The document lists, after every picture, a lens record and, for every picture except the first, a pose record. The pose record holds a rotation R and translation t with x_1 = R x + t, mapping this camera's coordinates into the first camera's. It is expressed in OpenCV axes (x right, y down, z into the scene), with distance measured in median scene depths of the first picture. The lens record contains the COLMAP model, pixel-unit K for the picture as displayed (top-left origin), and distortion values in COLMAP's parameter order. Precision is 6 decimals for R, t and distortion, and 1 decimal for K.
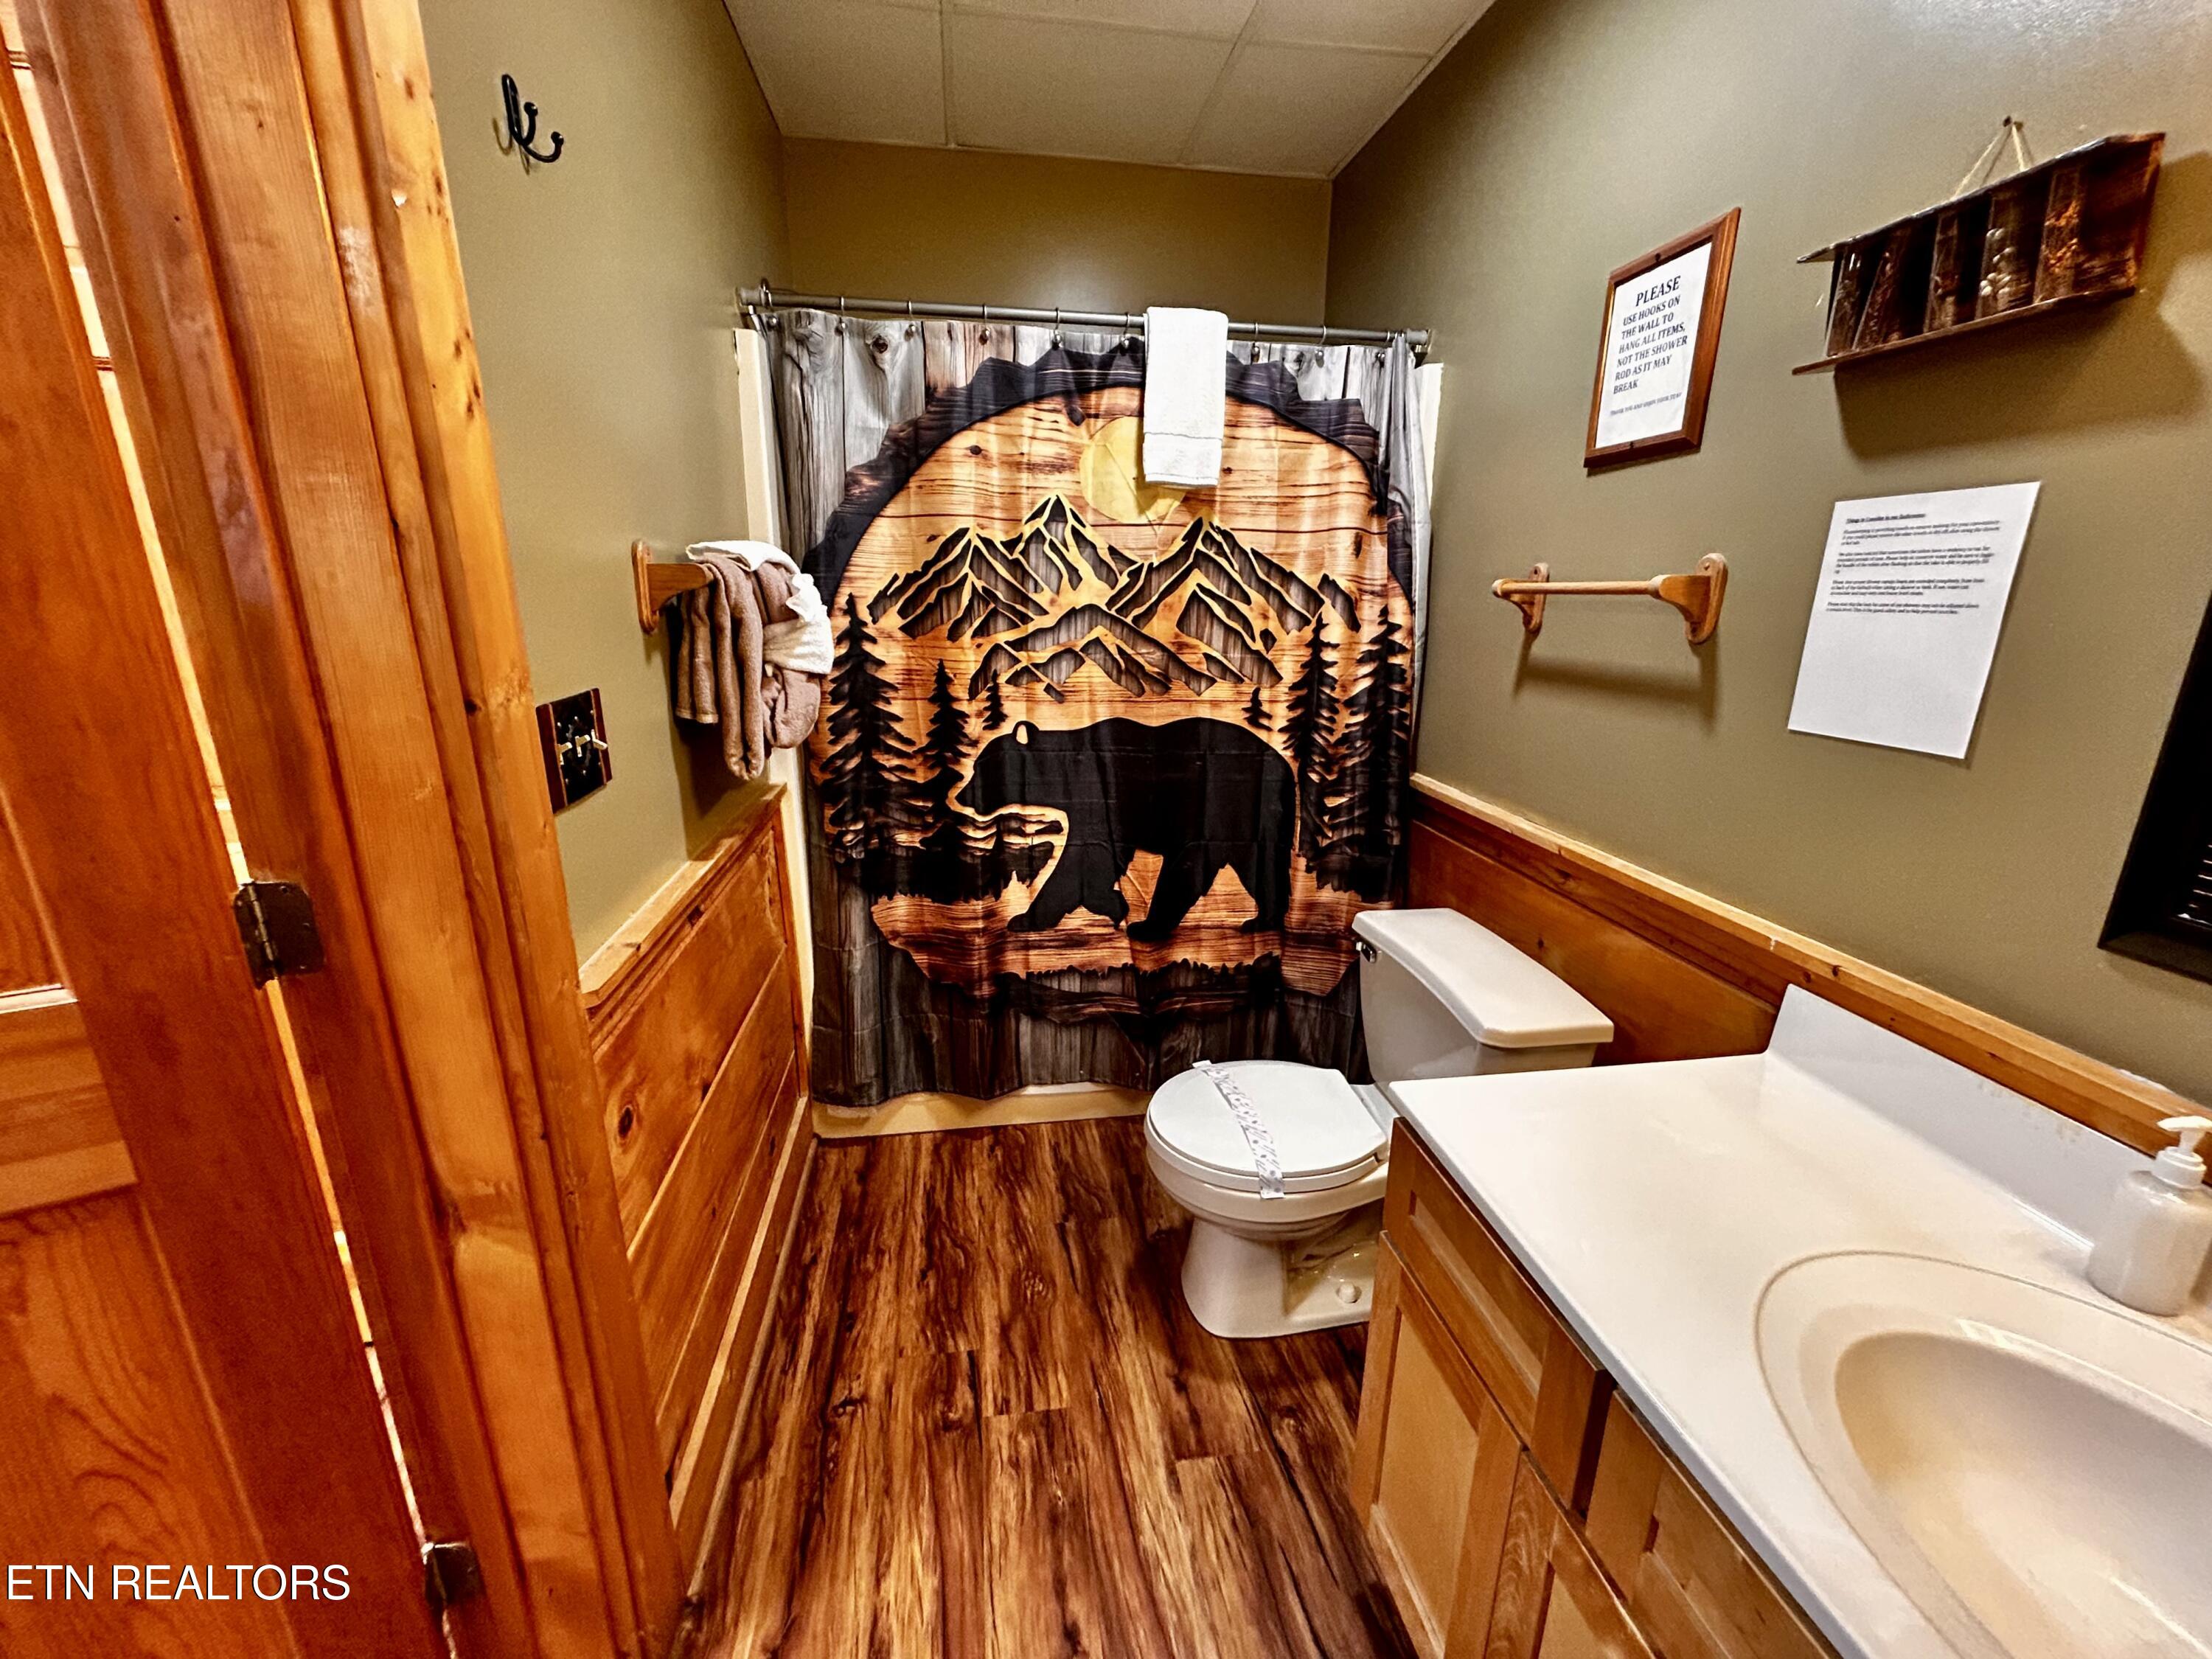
lens RADIAL K [[884.2, 0, 1102.5], [0, 884.2, 831.3], [0, 0, 1]] dist [-0.000759, -0.000354]
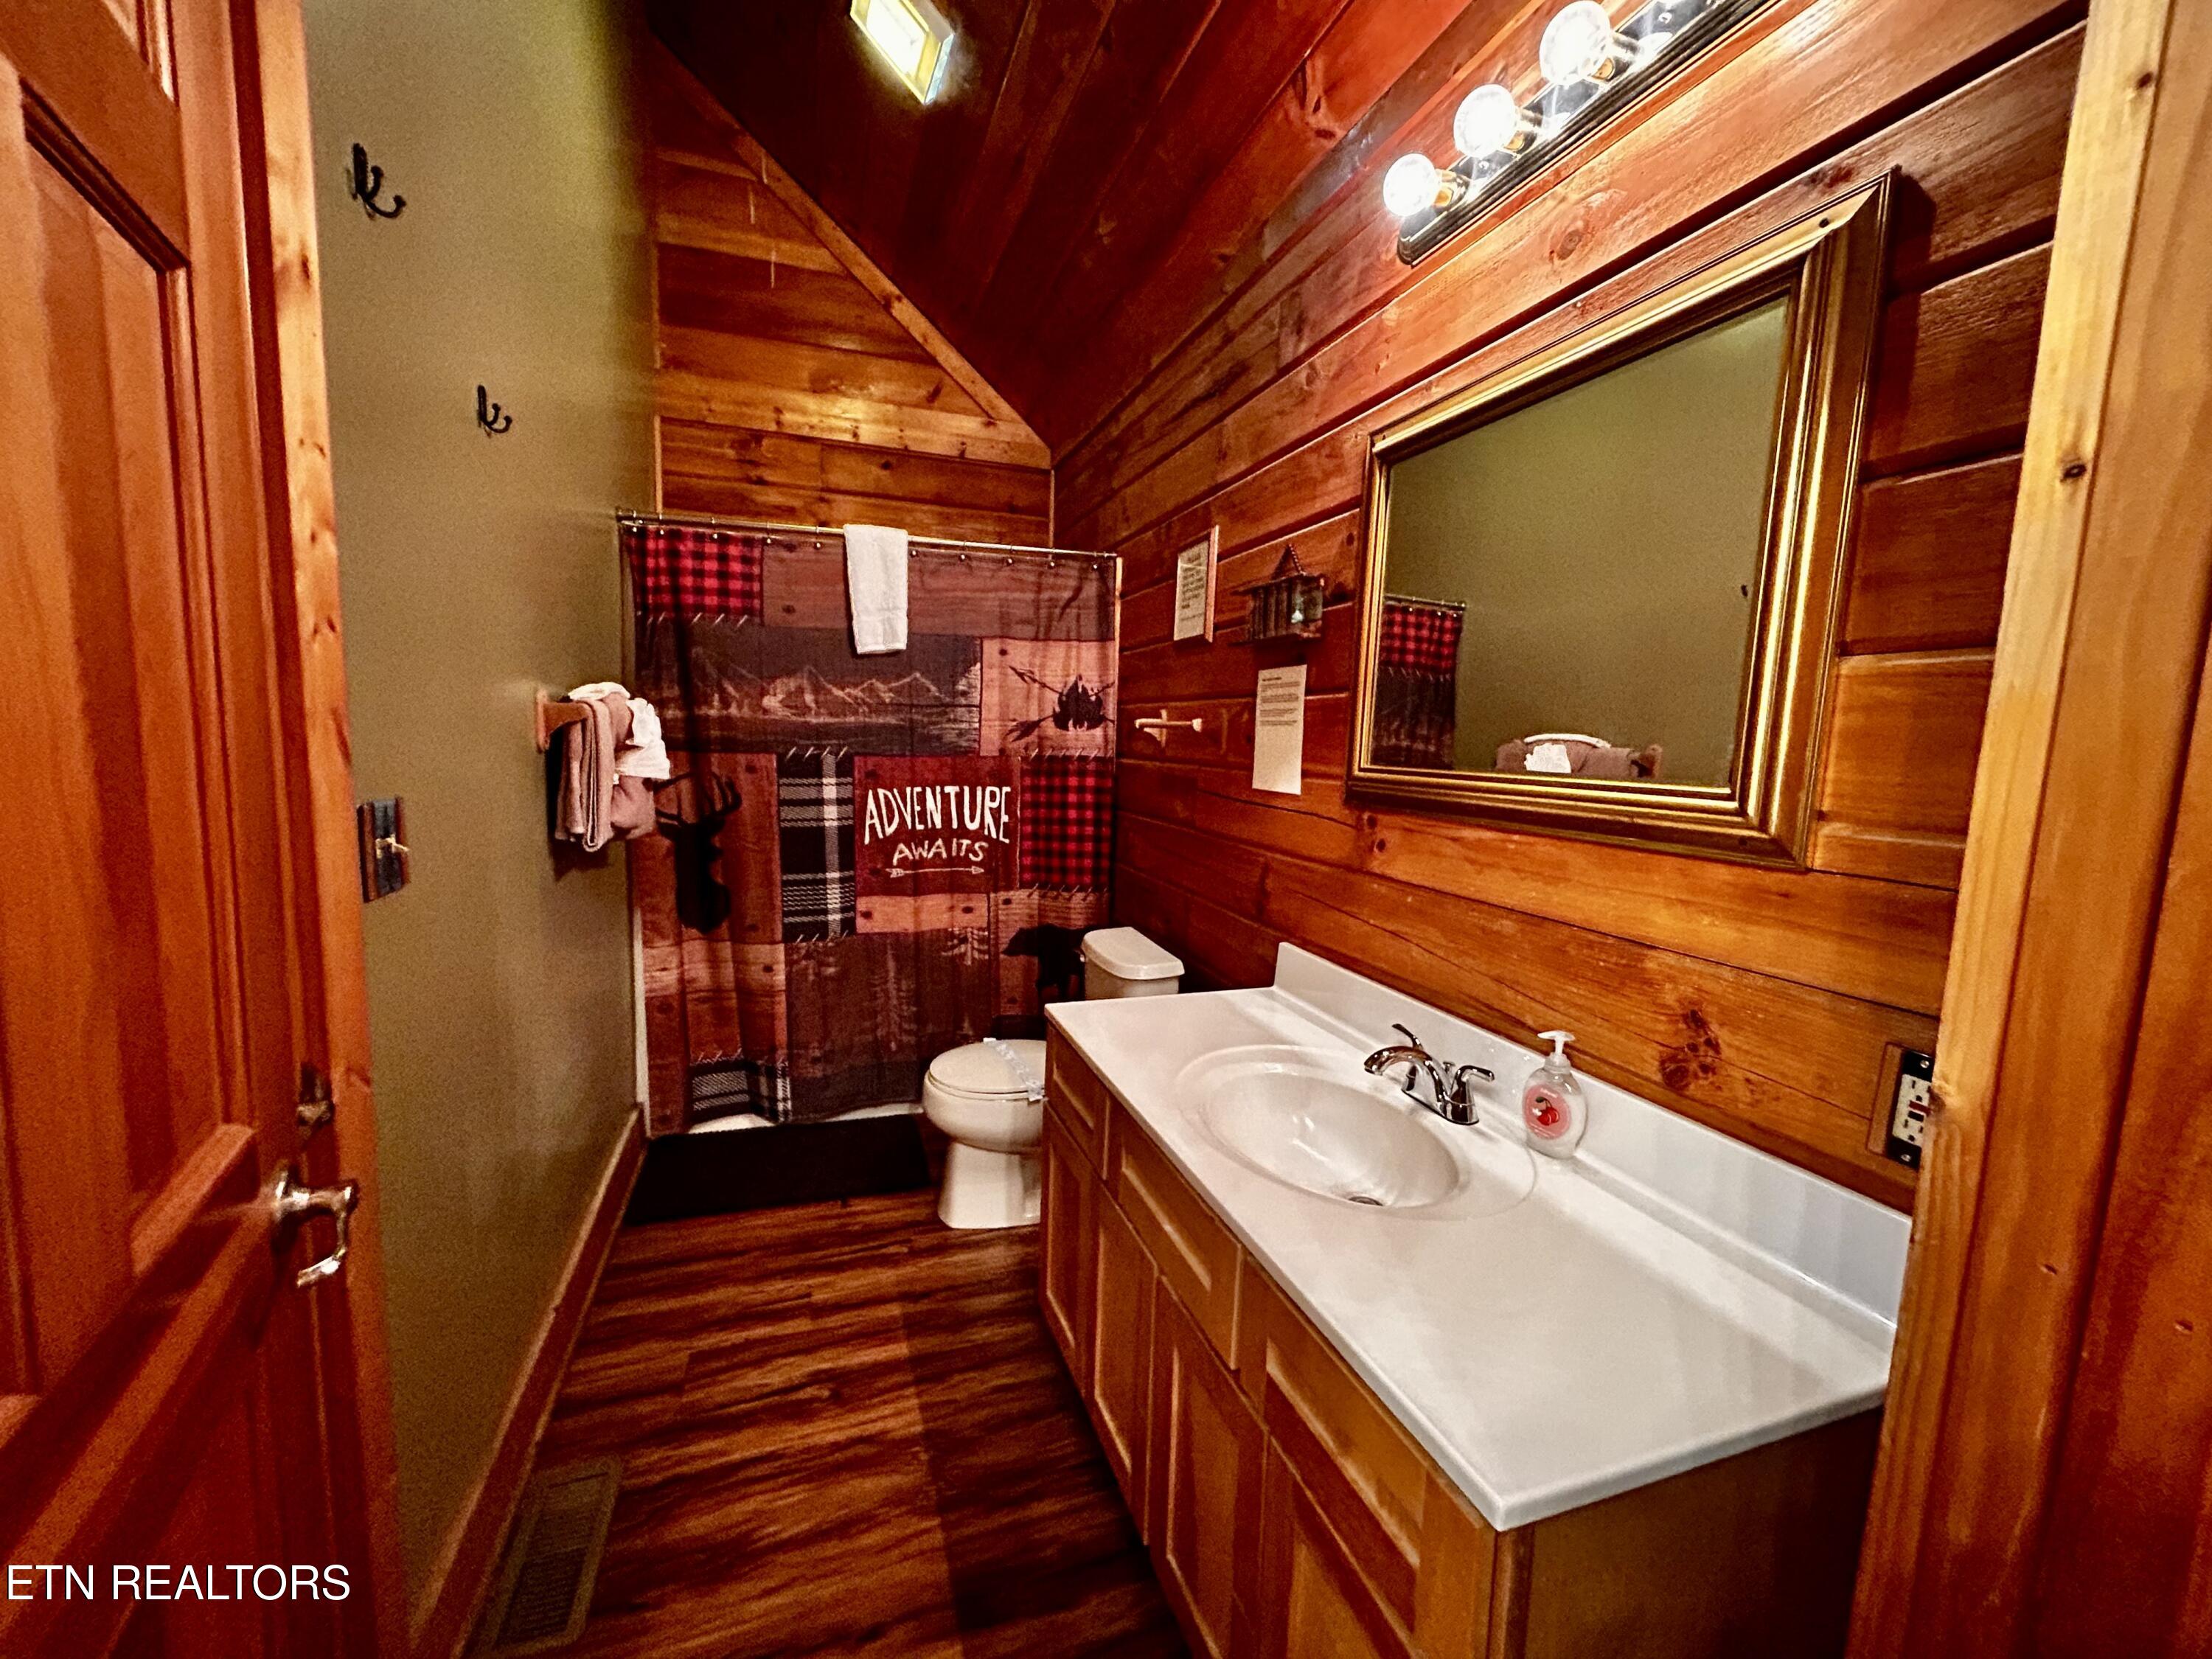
lens RADIAL K [[884.2, 0, 1102.5], [0, 884.2, 831.3], [0, 0, 1]] dist [-0.000759, -0.000354]
pose [[0.982272, -0.008936, 0.187249, 0.139299], [0.033029, 0.991487, -0.125951, 0.205994], [-0.184529, 0.129902, 0.974204, -0.758213]]
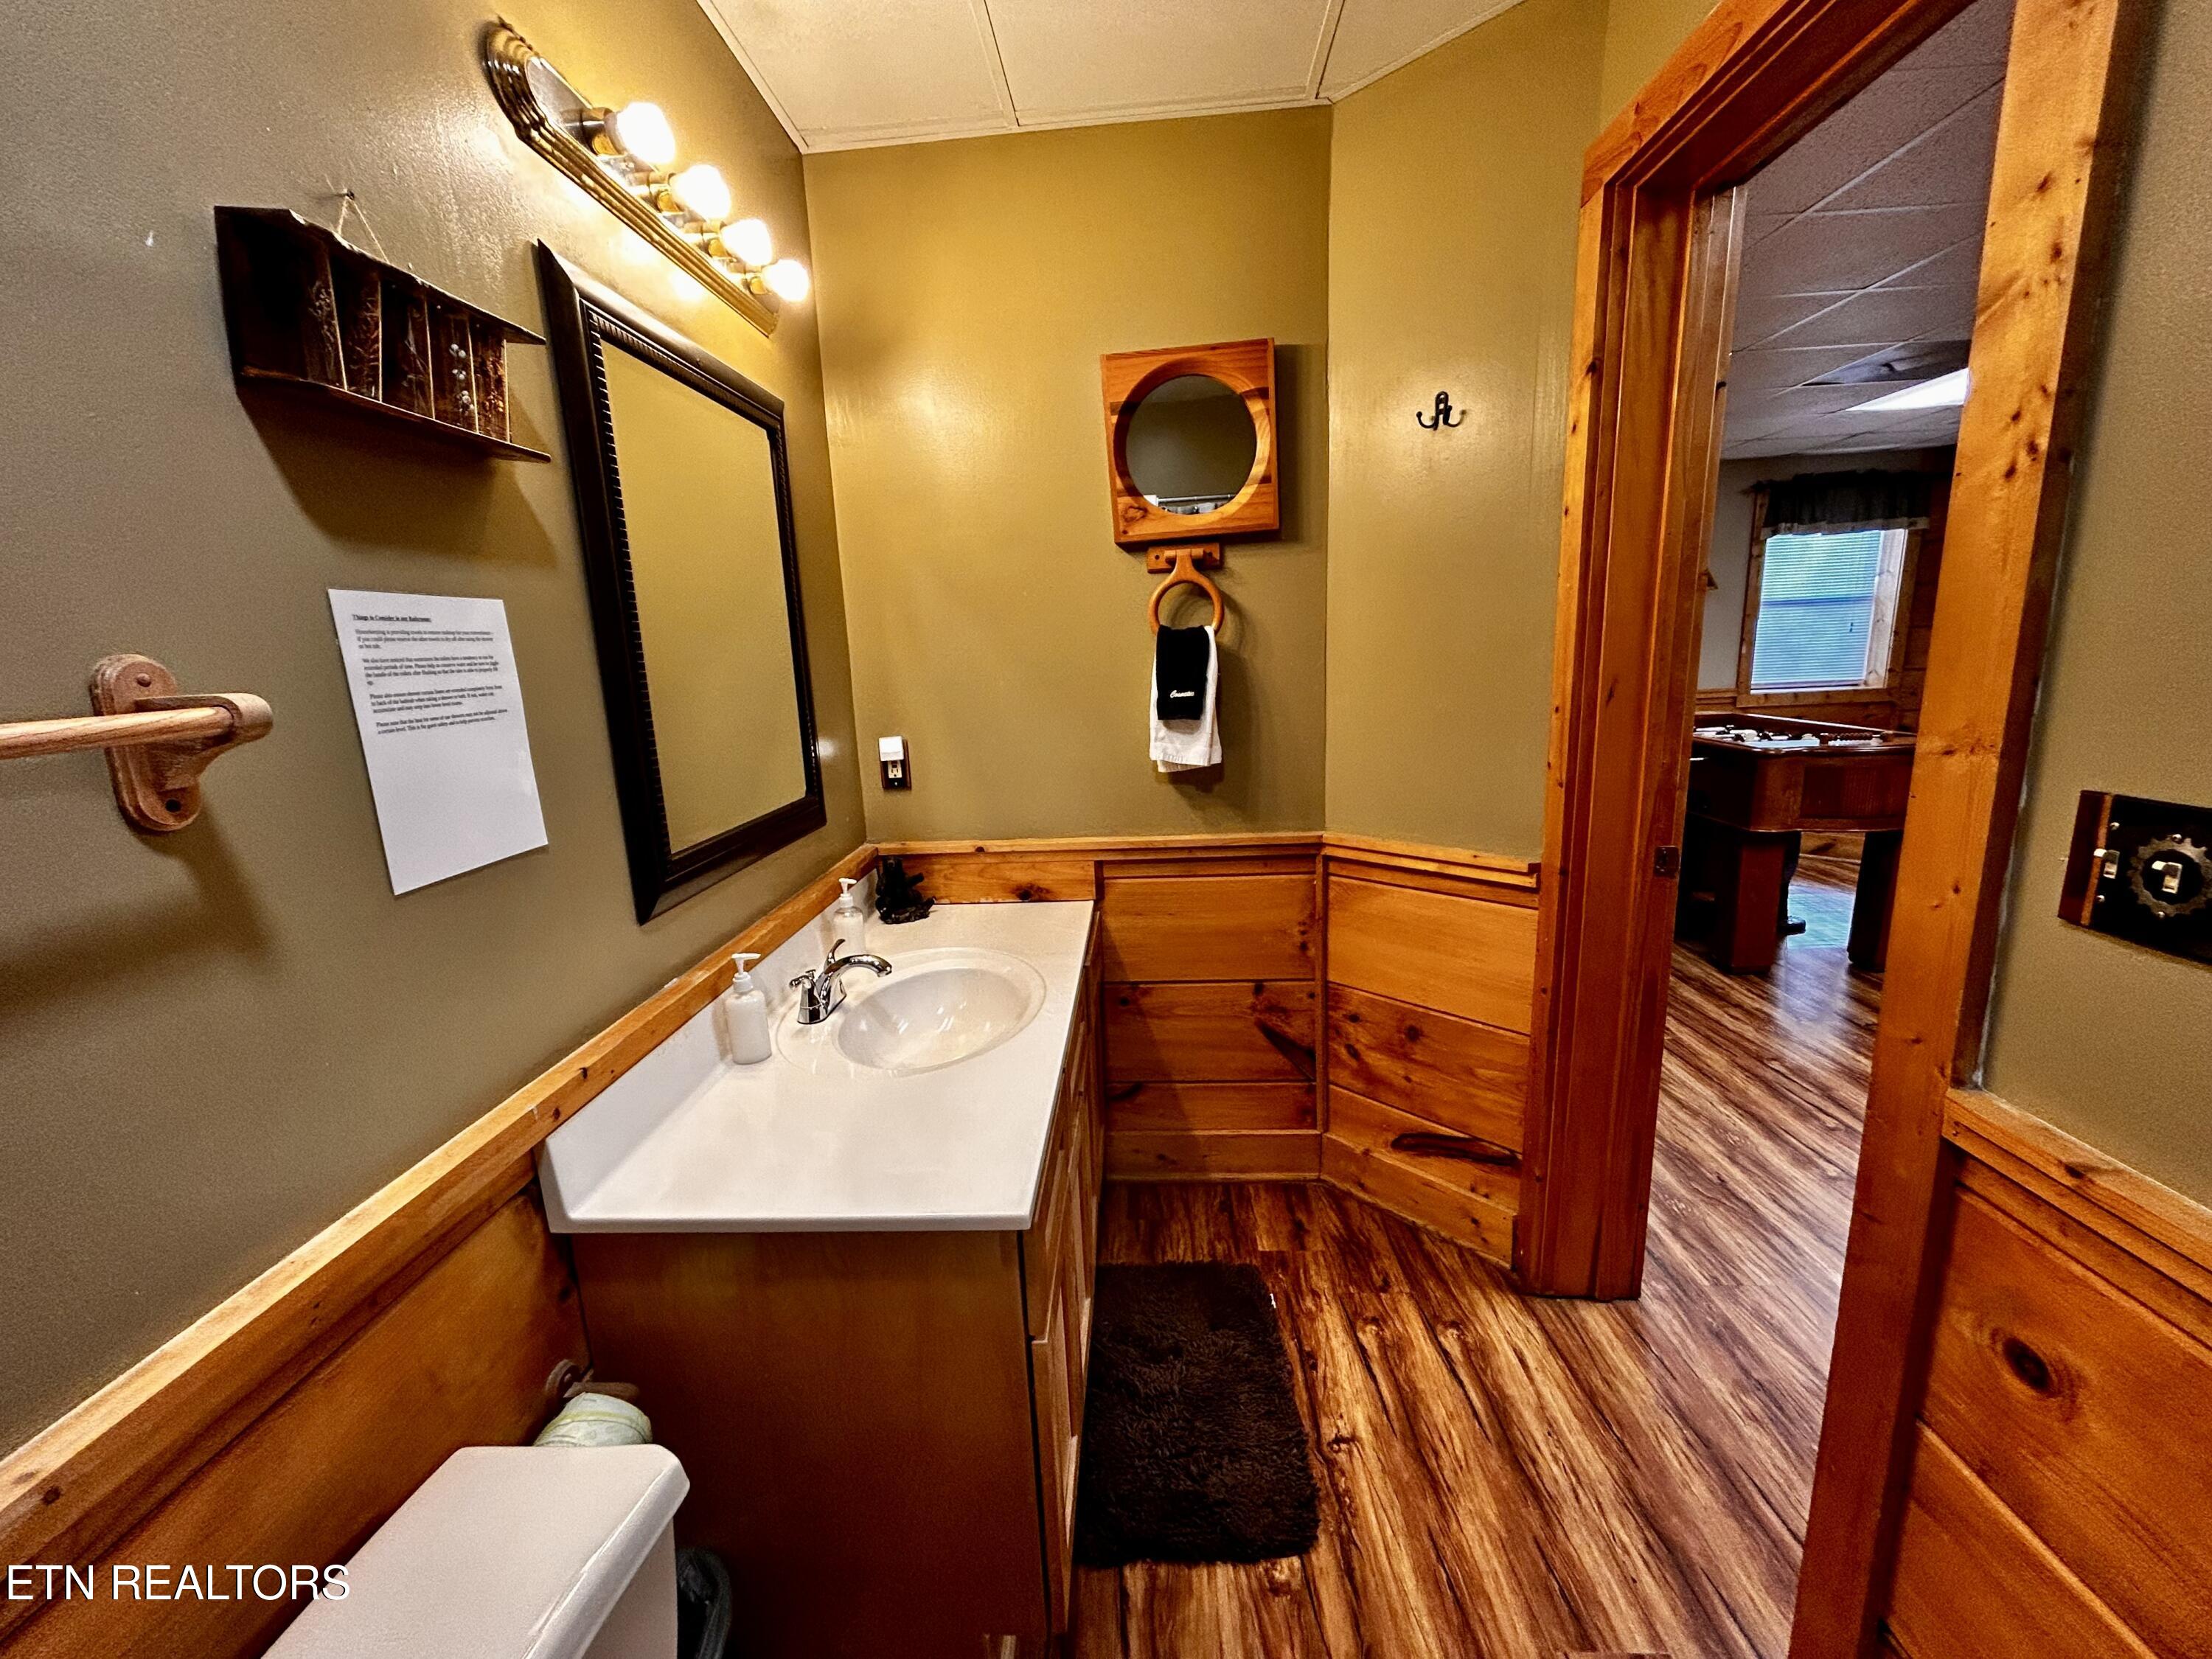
lens RADIAL K [[884.2, 0, 1102.5], [0, 884.2, 831.3], [0, 0, 1]] dist [-0.000759, -0.000354]
pose [[-0.979457, -0.009881, 0.201409, 0.070735], [0.084202, 0.887518, 0.453013, -0.474158], [-0.183231, 0.460666, -0.868454, 1.611681]]
